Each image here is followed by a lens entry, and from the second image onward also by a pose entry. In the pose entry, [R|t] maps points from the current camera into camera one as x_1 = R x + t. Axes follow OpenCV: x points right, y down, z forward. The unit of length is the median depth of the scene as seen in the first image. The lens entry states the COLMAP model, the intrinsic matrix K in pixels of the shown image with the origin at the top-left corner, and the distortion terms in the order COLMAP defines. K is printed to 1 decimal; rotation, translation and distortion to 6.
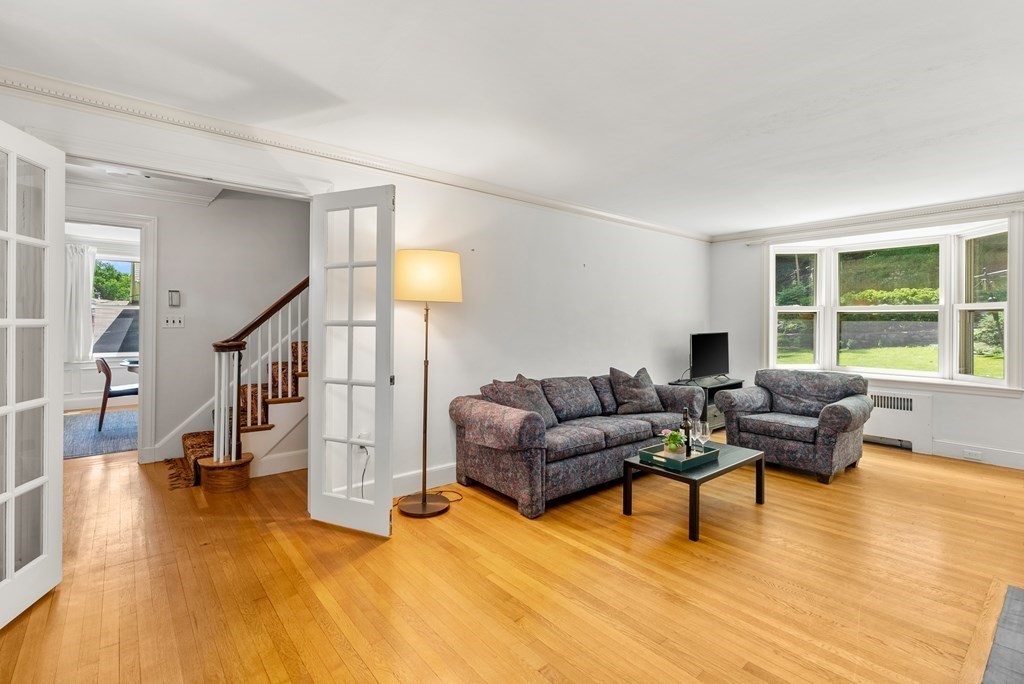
lens RADIAL K [[468.8, 0, 505.8], [0, 468.8, 324.3], [0, 0, 1]] dist [-0.004672, 0.001344]
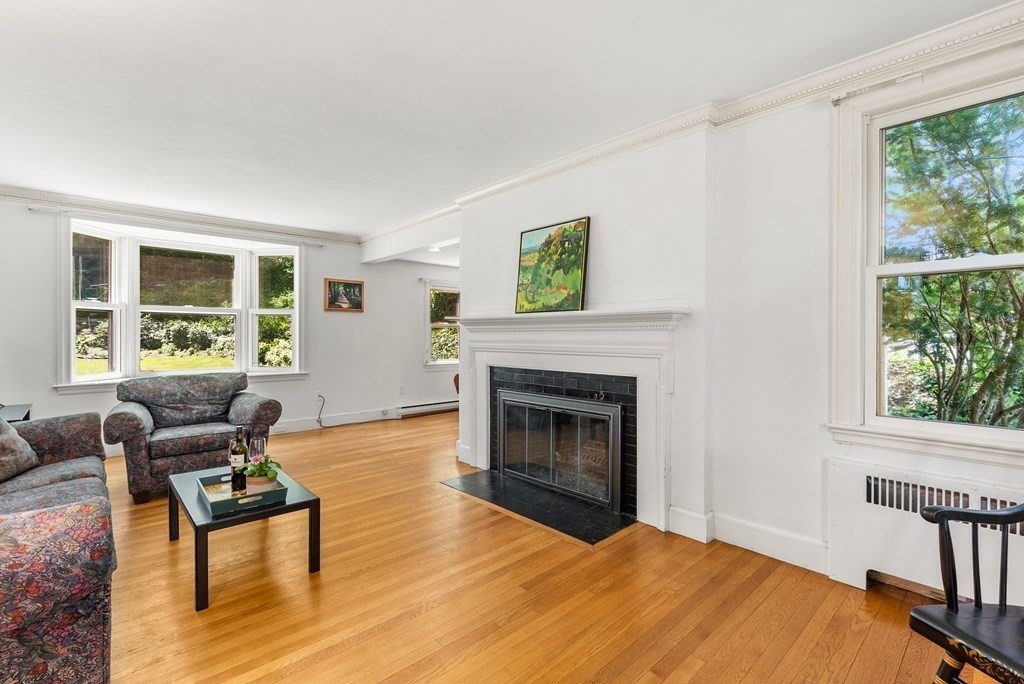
lens RADIAL K [[468.8, 0, 505.0], [0, 468.8, 336.9], [0, 0, 1]] dist [-0.004672, 0.001344]
pose [[-0.049434, -0.009821, 0.998729, -0.410334], [0.000454, 0.999951, 0.009856, 0.025759], [-0.998777, 0.000940, -0.049427, 0.624584]]
